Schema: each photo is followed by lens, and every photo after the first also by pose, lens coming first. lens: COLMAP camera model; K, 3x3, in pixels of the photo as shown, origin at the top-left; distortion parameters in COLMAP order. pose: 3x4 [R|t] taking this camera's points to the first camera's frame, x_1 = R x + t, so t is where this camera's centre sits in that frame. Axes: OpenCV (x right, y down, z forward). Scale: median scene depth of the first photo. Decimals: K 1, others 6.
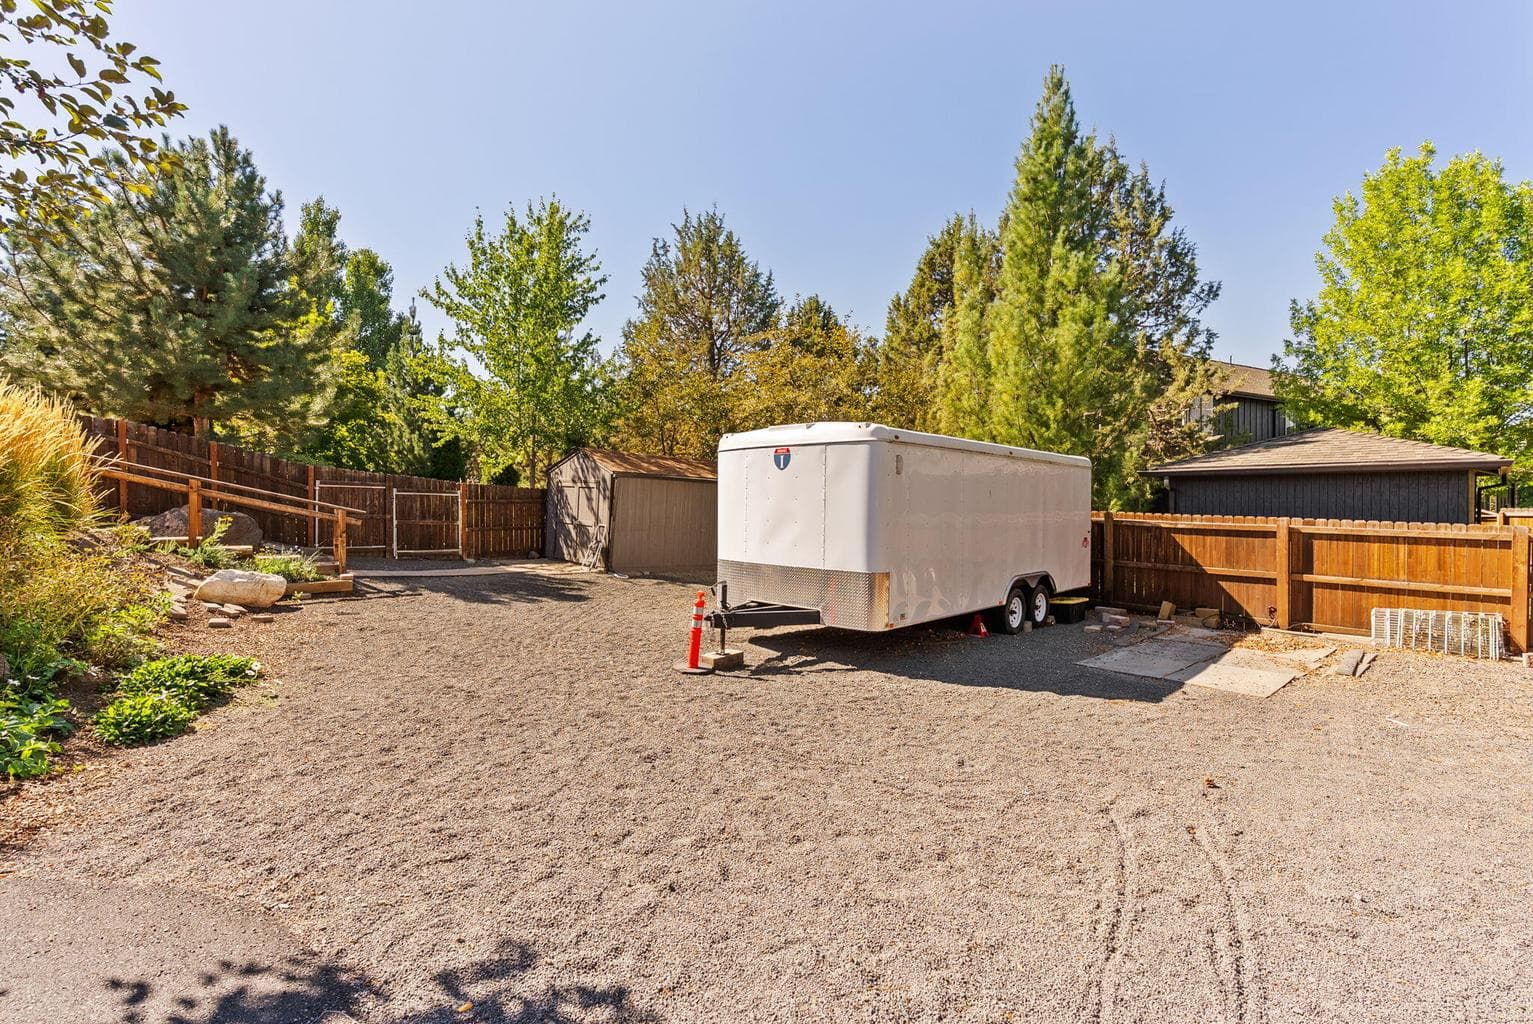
lens RADIAL K [[710.3, 0, 764.1], [0, 710.3, 513.0], [0, 0, 1]] dist [-0.004818, 0.001206]
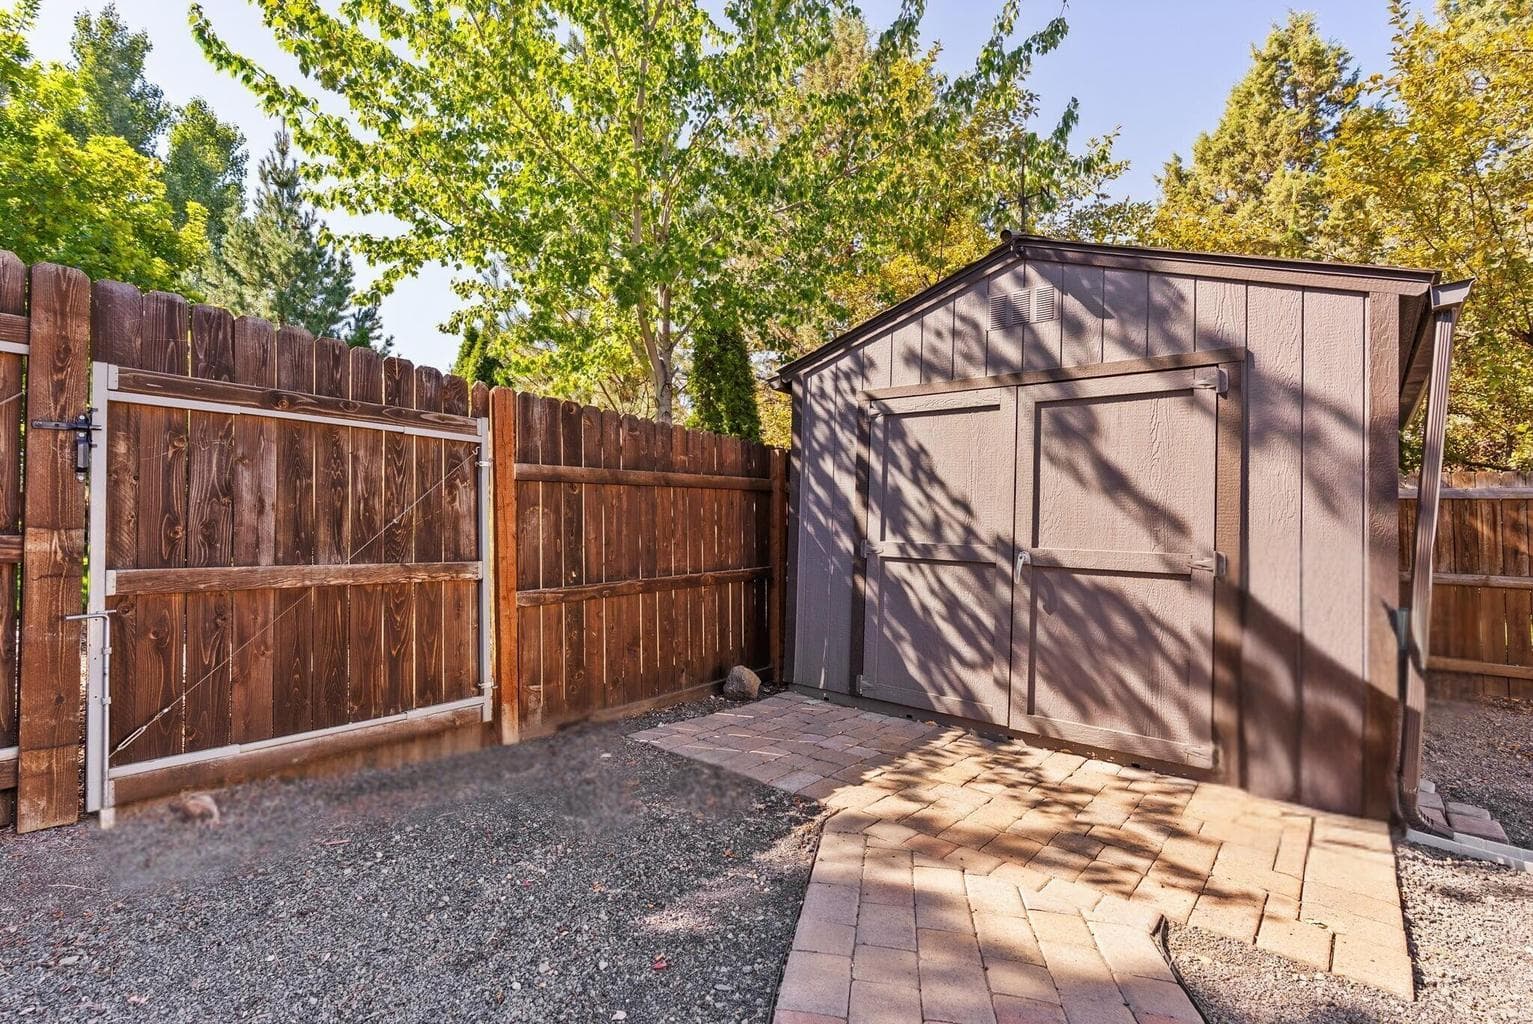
lens RADIAL K [[710.3, 0, 769.9], [0, 710.3, 509.6], [0, 0, 1]] dist [-0.004818, 0.001206]
pose [[0.990638, -0.019402, 0.135127, -0.362798], [0.026256, 0.998447, -0.049129, 0.007806], [-0.133964, 0.052217, 0.989610, 0.756726]]
